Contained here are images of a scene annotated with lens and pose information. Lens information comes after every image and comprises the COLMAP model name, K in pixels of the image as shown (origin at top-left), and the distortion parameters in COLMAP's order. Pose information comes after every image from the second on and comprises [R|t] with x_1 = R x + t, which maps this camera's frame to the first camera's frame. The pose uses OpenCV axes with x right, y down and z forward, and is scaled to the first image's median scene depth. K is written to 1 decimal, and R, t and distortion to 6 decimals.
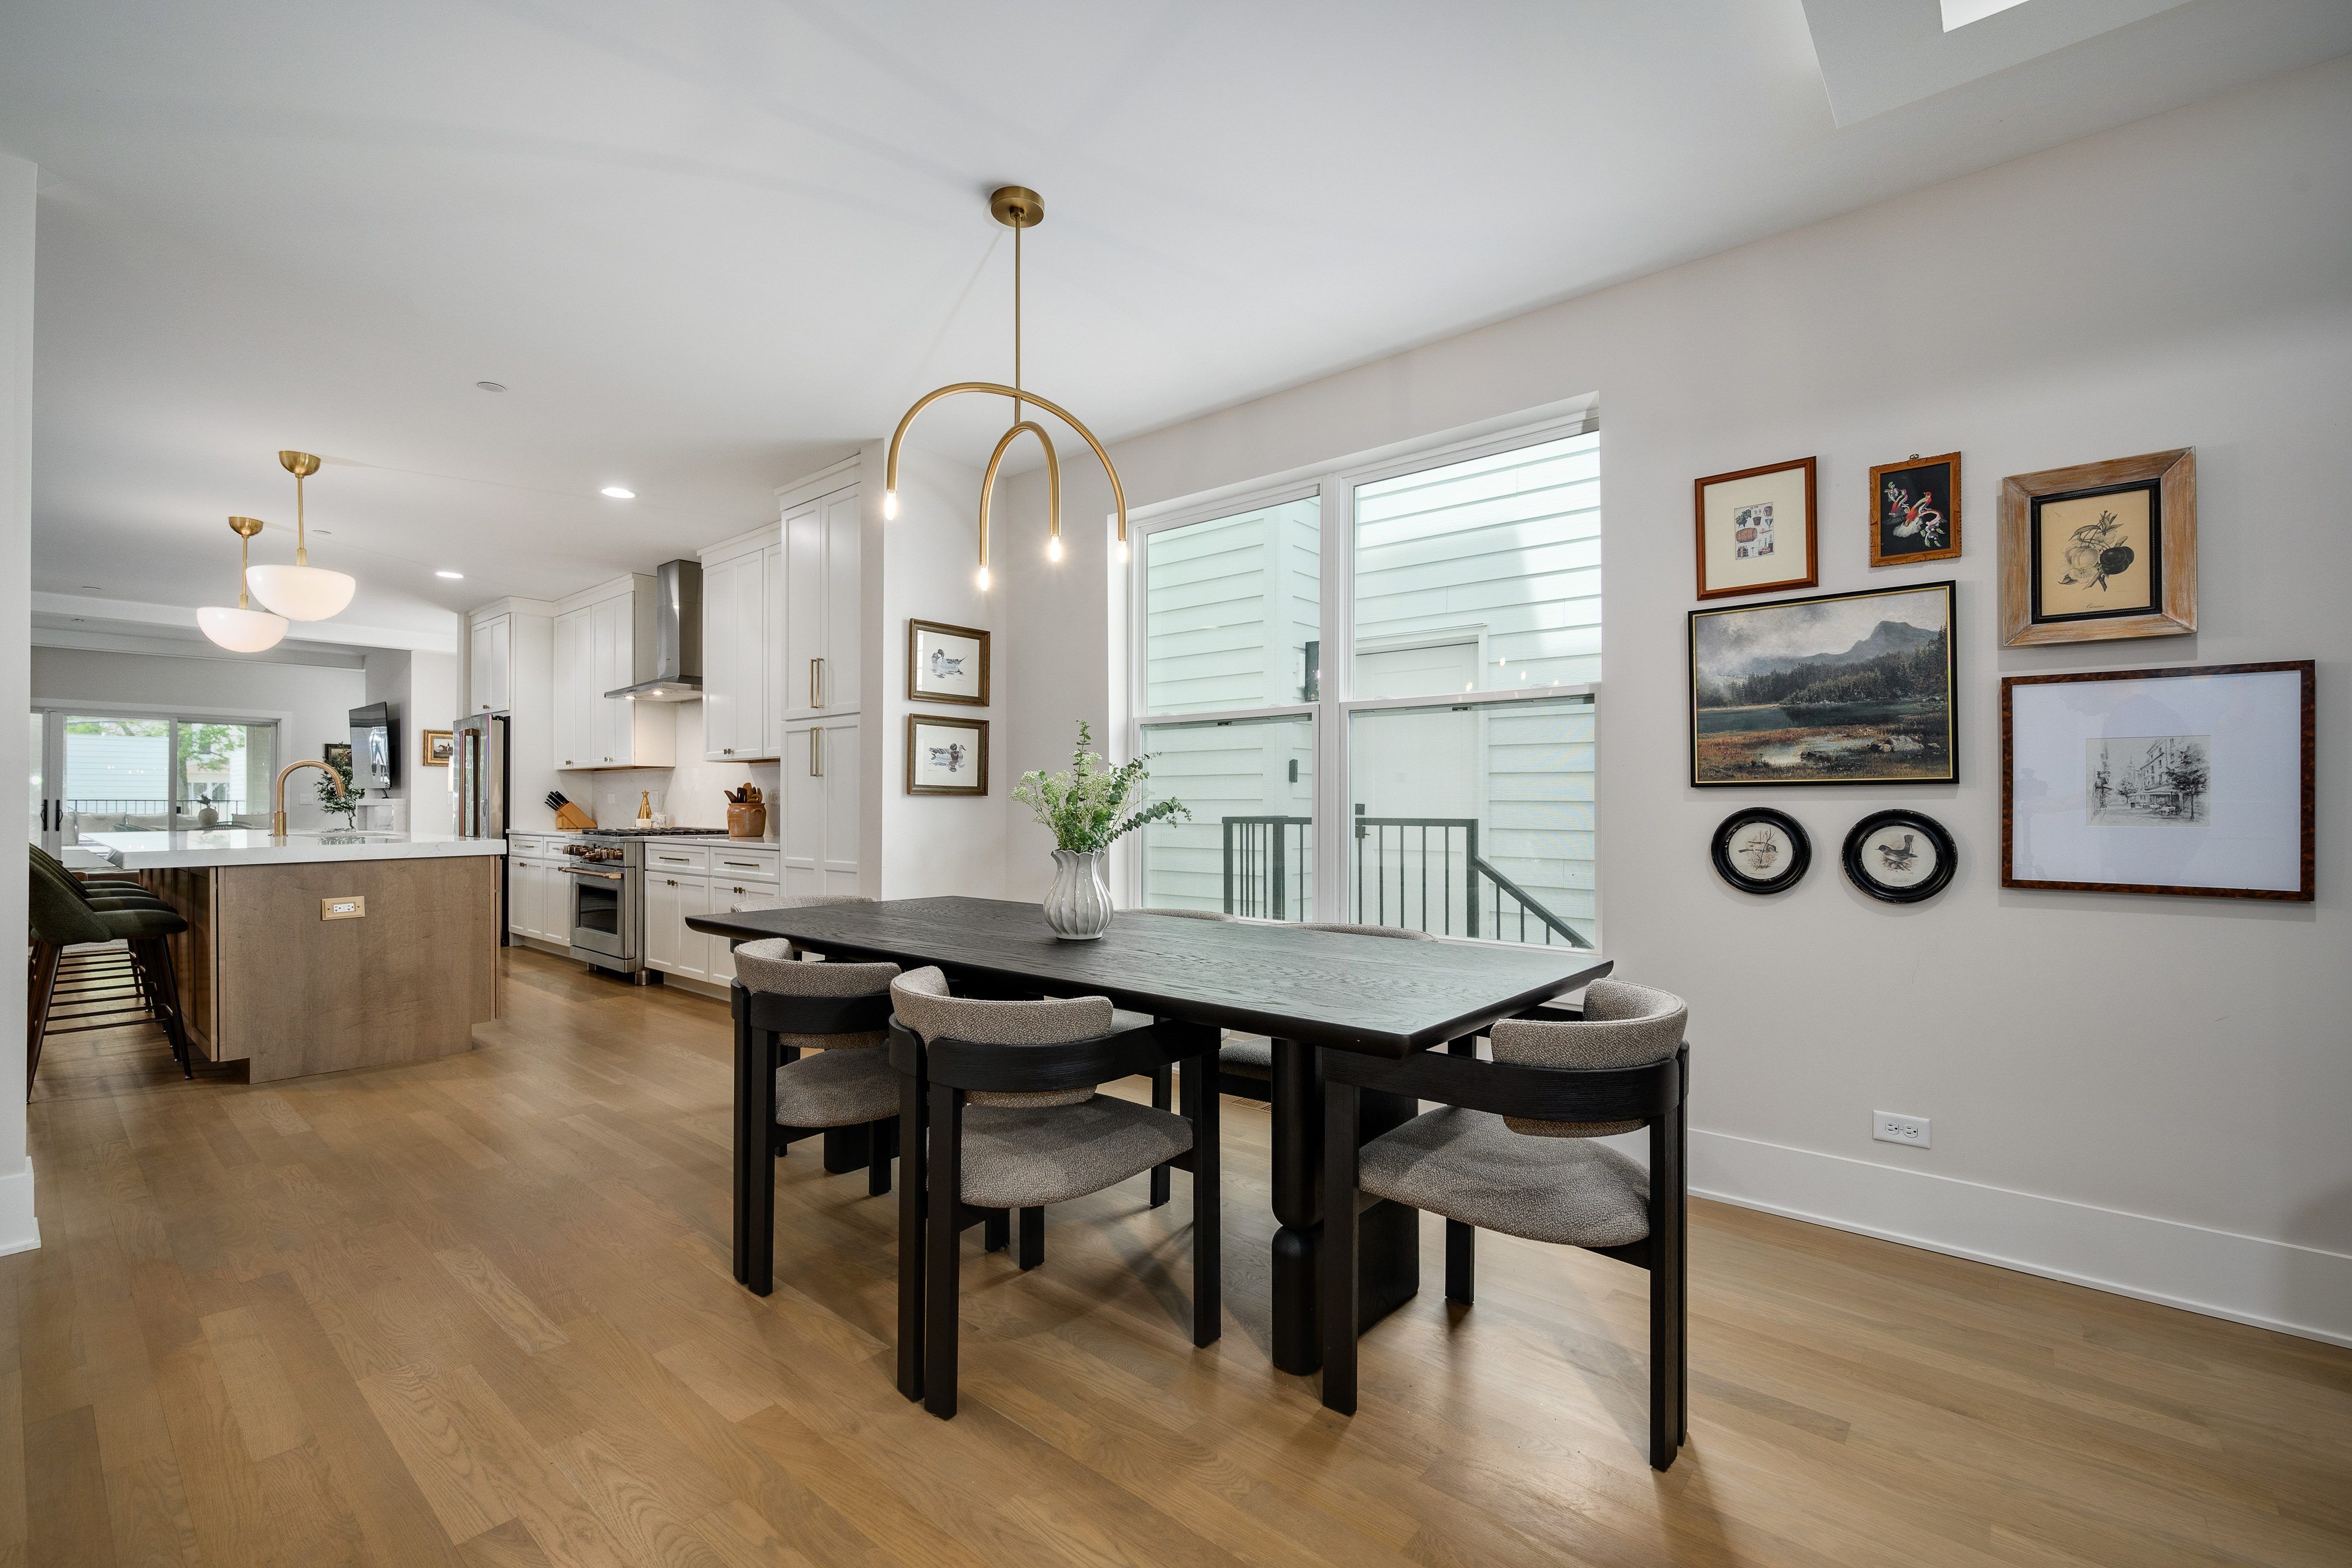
lens RADIAL K [[997.5, 0, 1182.7], [0, 997.5, 792.0], [0, 0, 1]] dist [-0.003042, 0.000165]
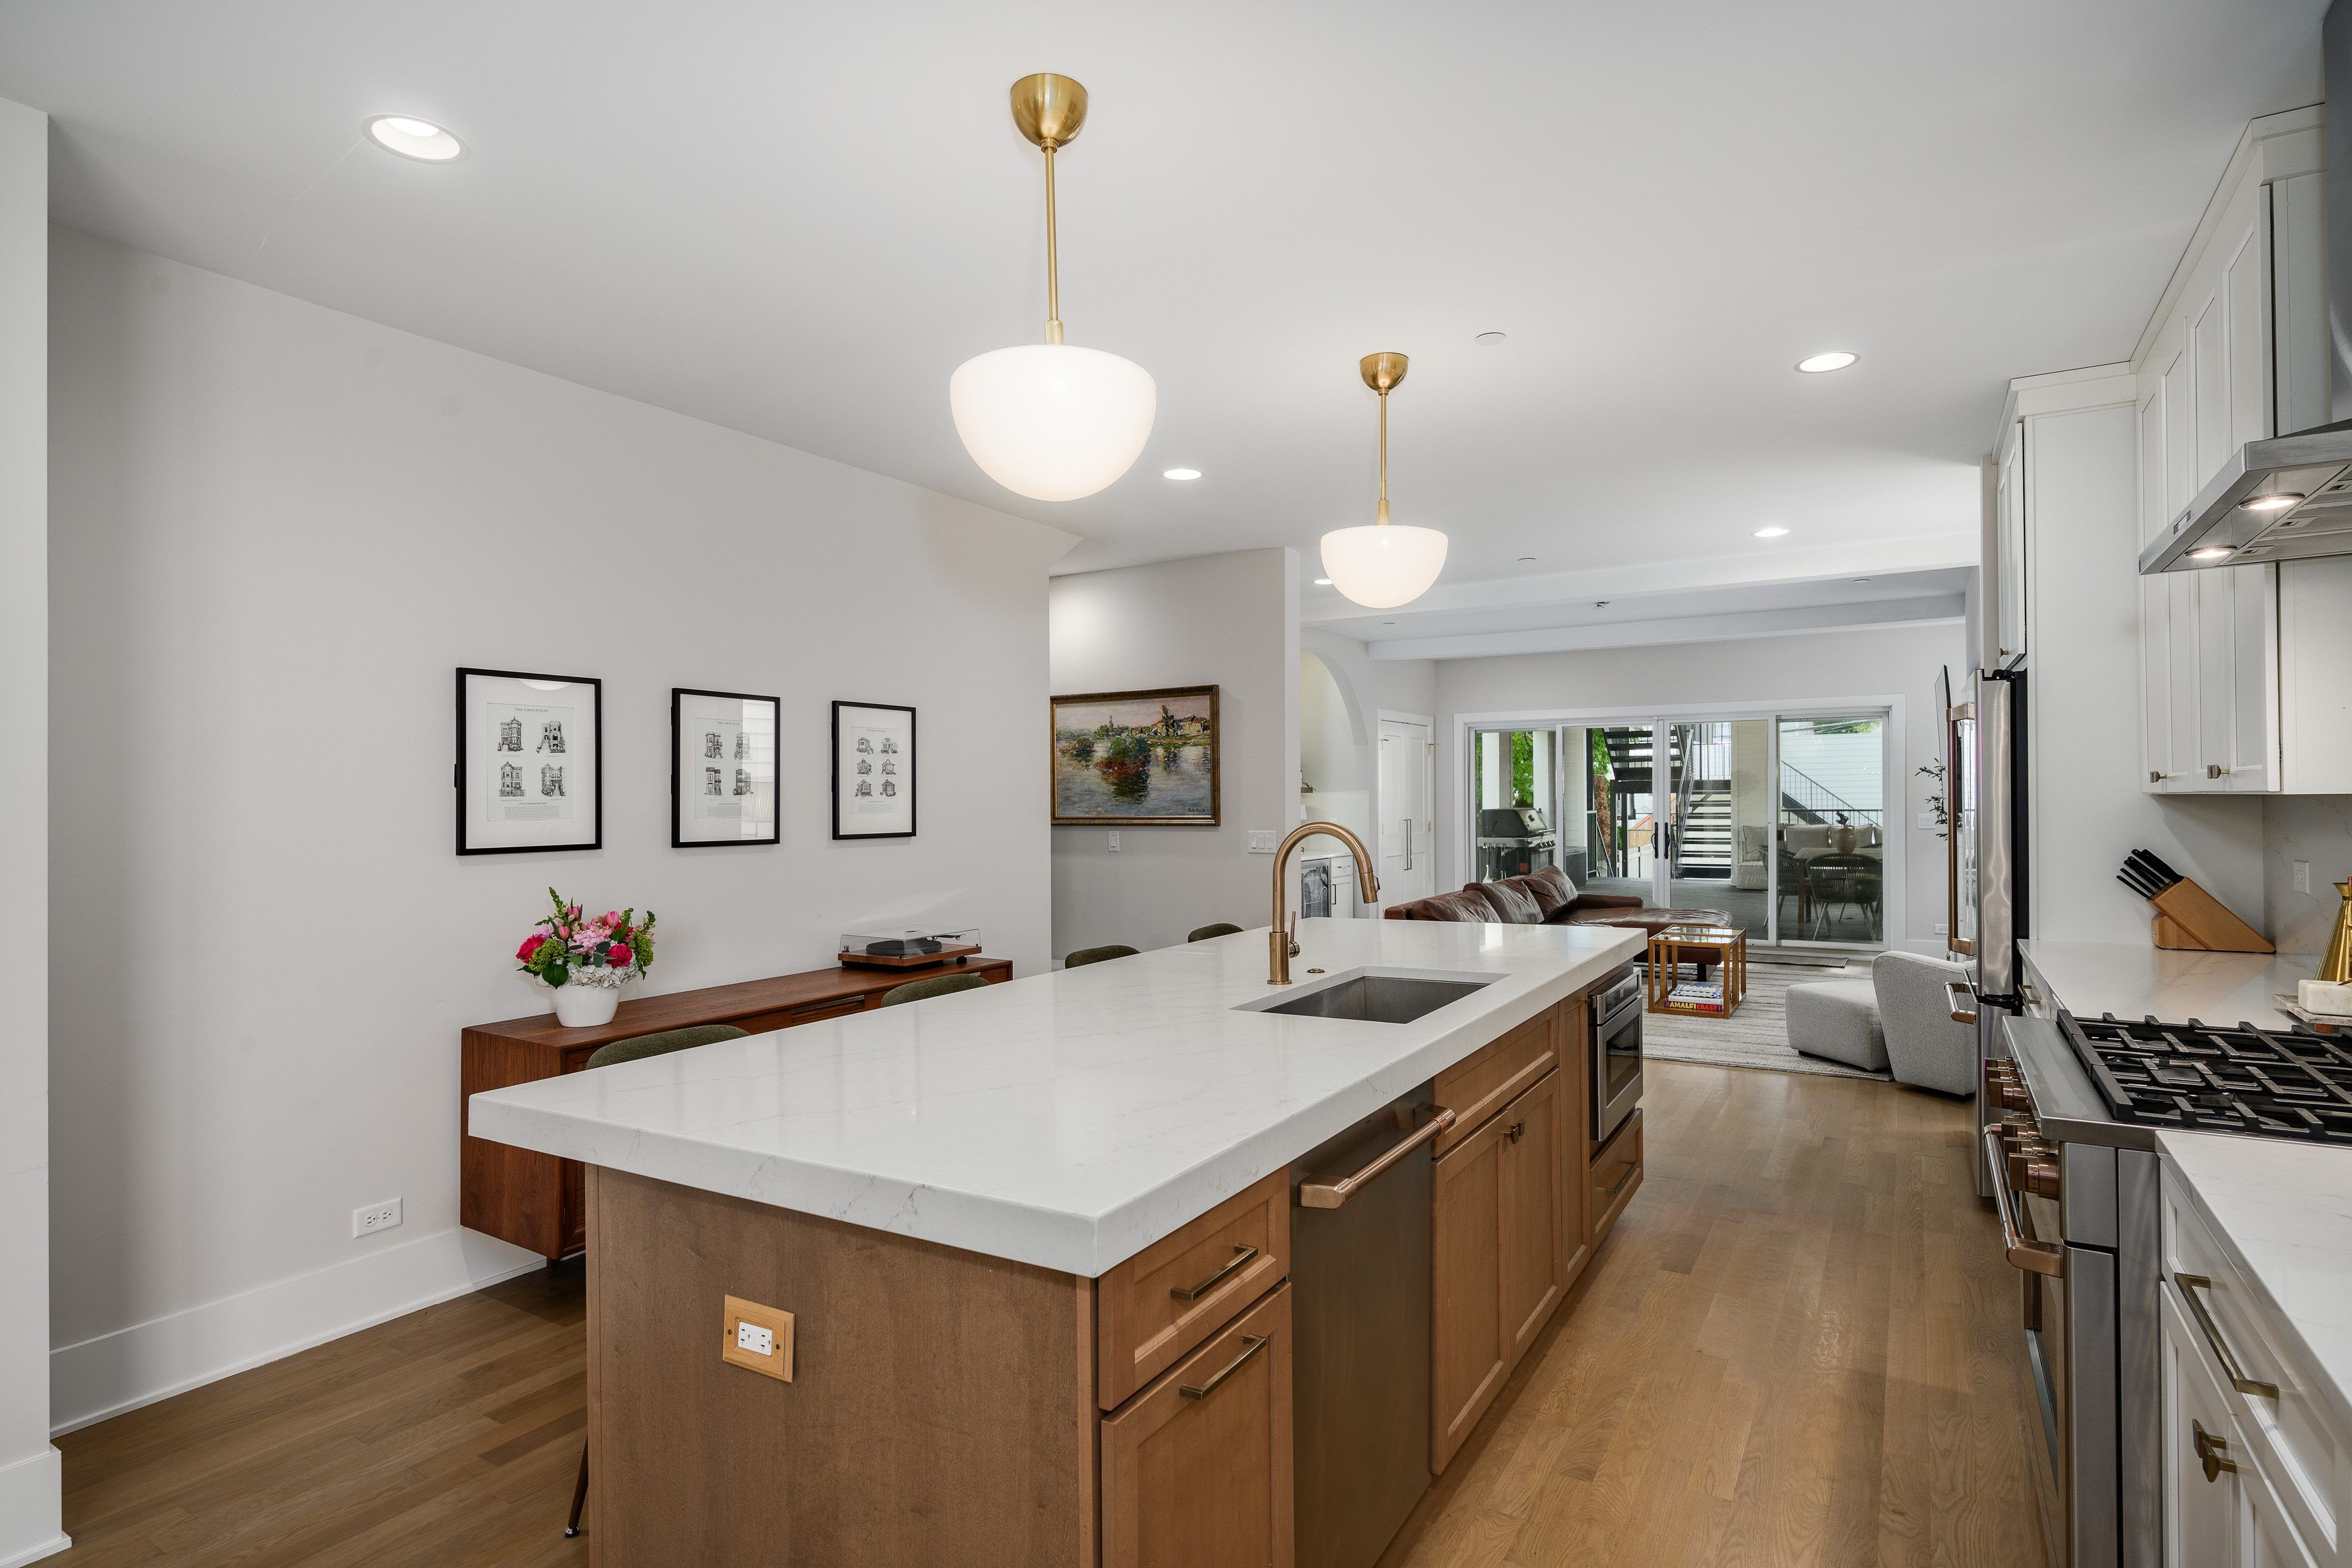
lens RADIAL K [[1199.3, 0, 1176.0], [0, 1199.3, 784.0], [0, 0, 1]] dist [-0.002453, -0.000702]
pose [[0.149640, -0.012444, -0.988662, -0.406649], [0.018364, 0.999783, -0.009805, -0.050657], [0.988570, -0.016689, 0.149836, 0.995870]]
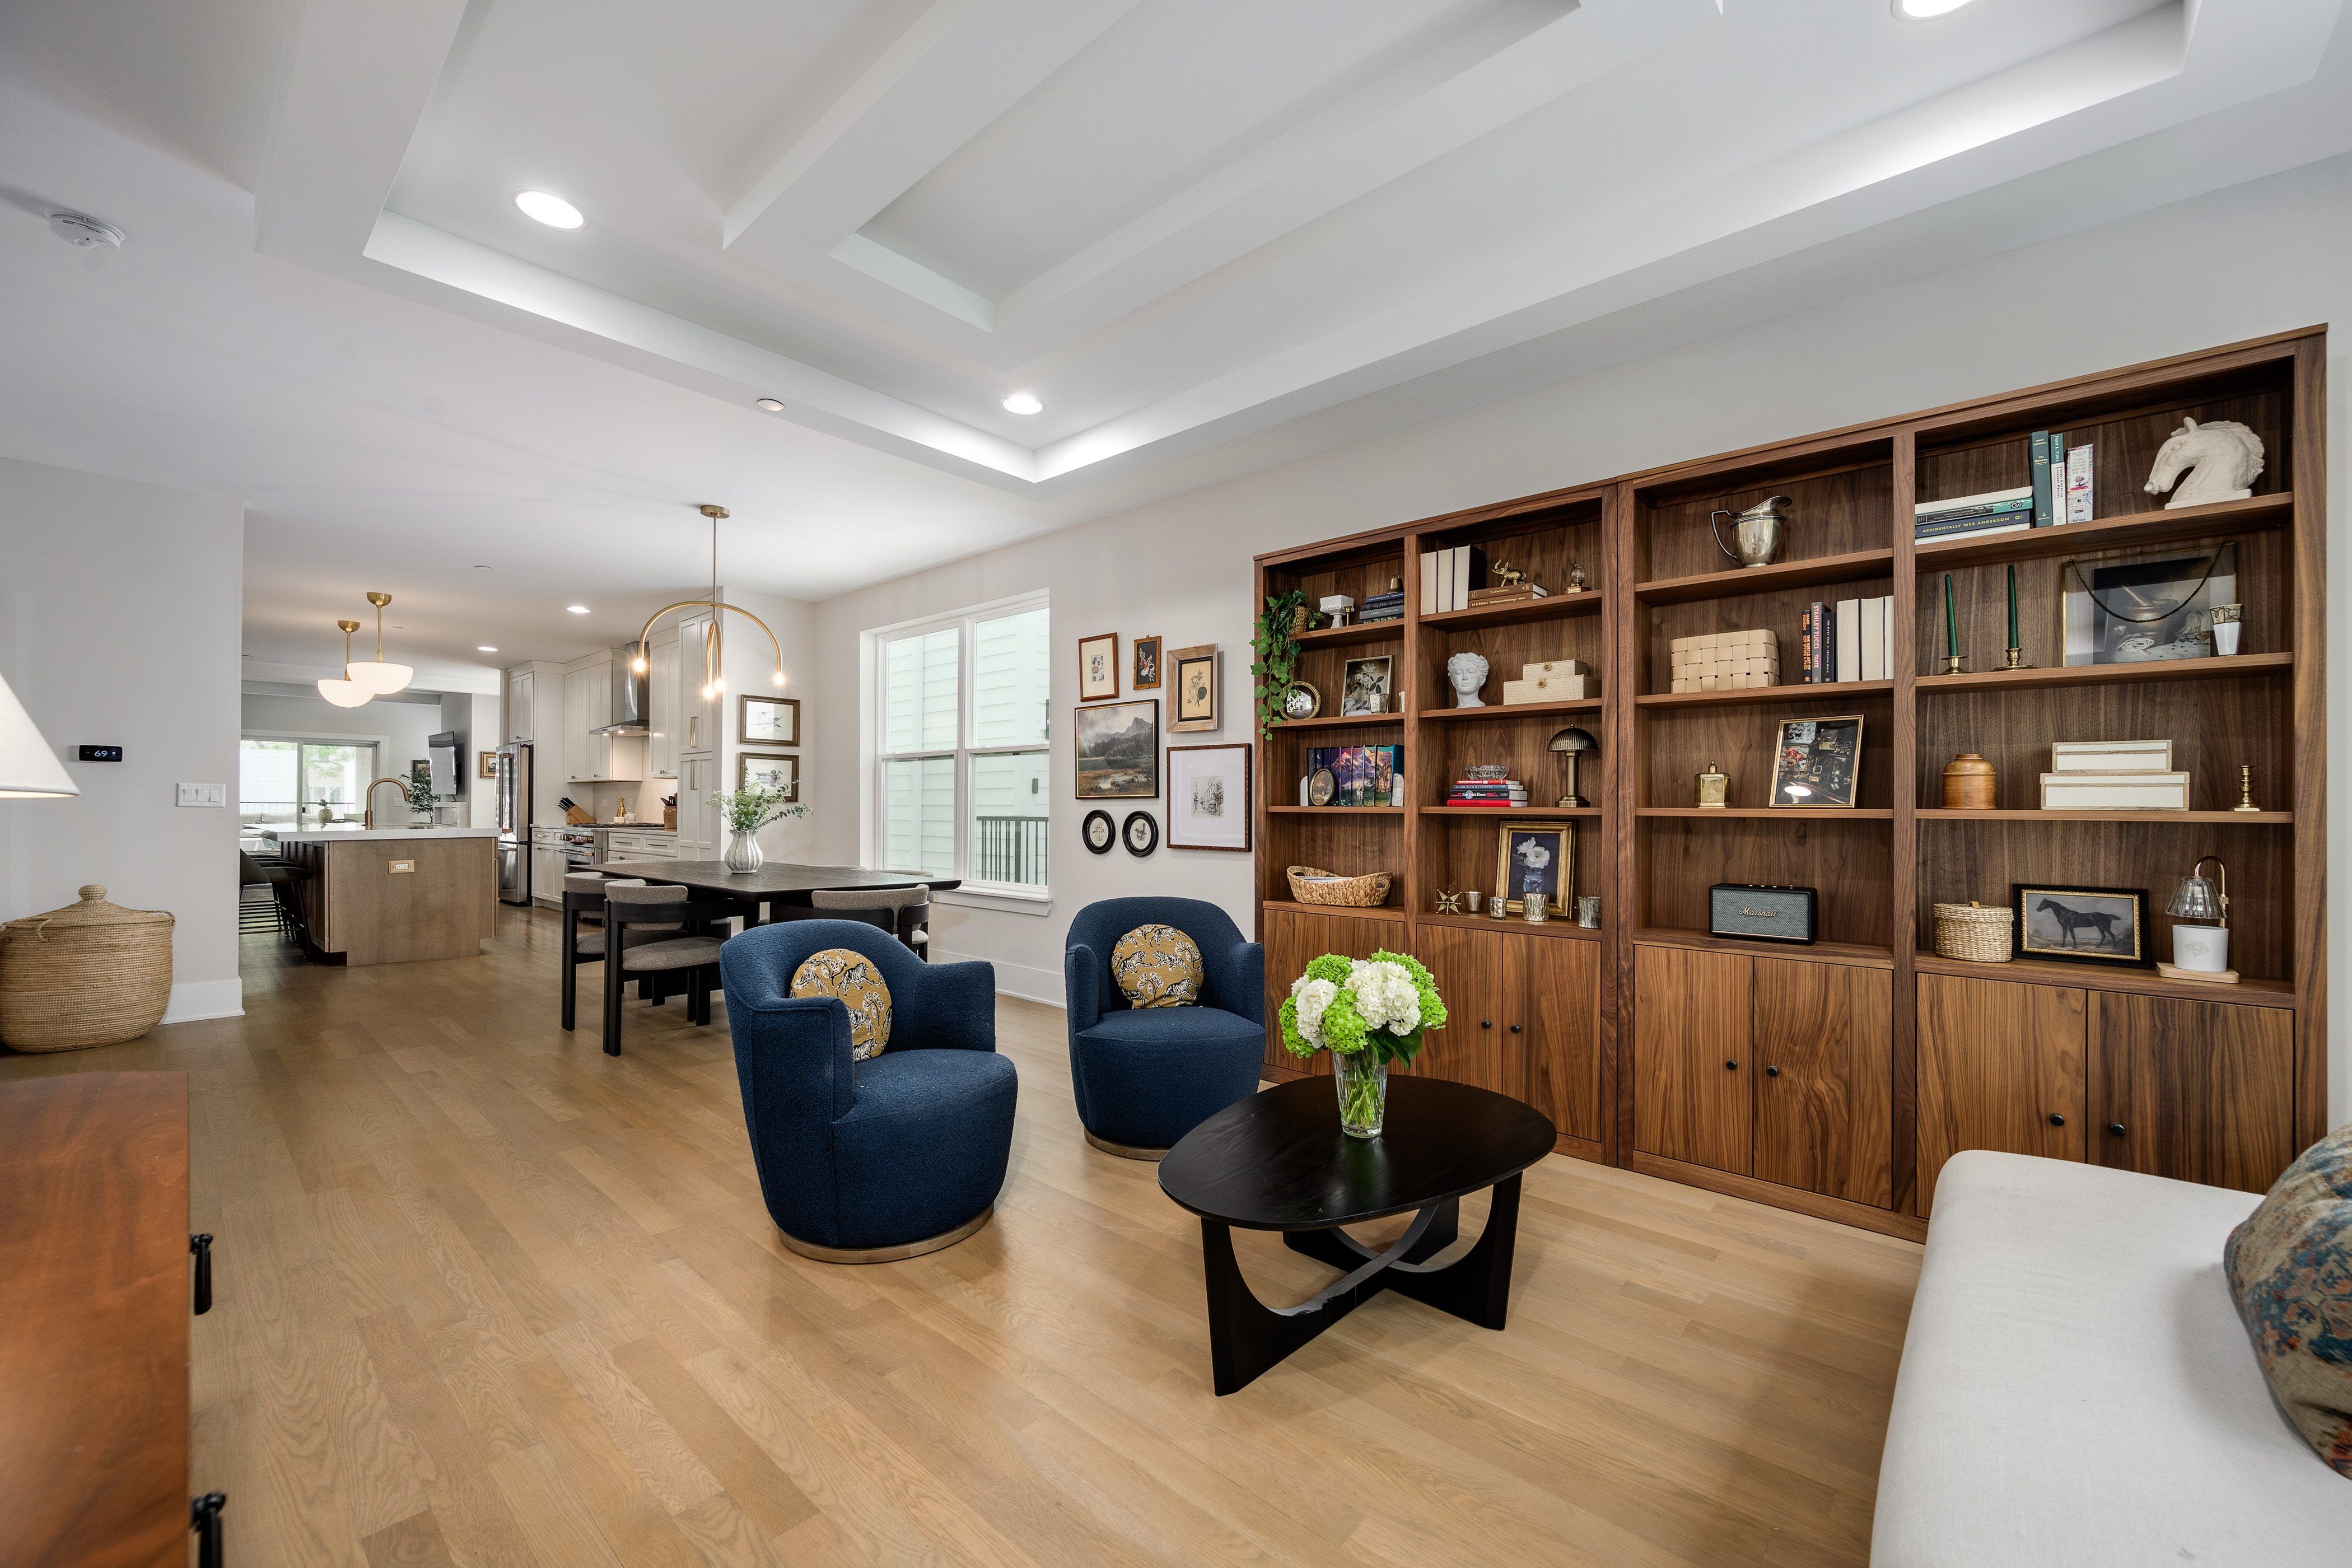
lens RADIAL K [[915.1, 0, 1179.0], [0, 915.1, 797.7], [0, 0, 1]] dist [-0.001013, -0.000103]
pose [[0.999690, 0.003617, -0.024639, 0.482947], [-0.003644, 0.999993, -0.001020, -0.004177], [0.024635, 0.001110, 0.999696, -0.489159]]
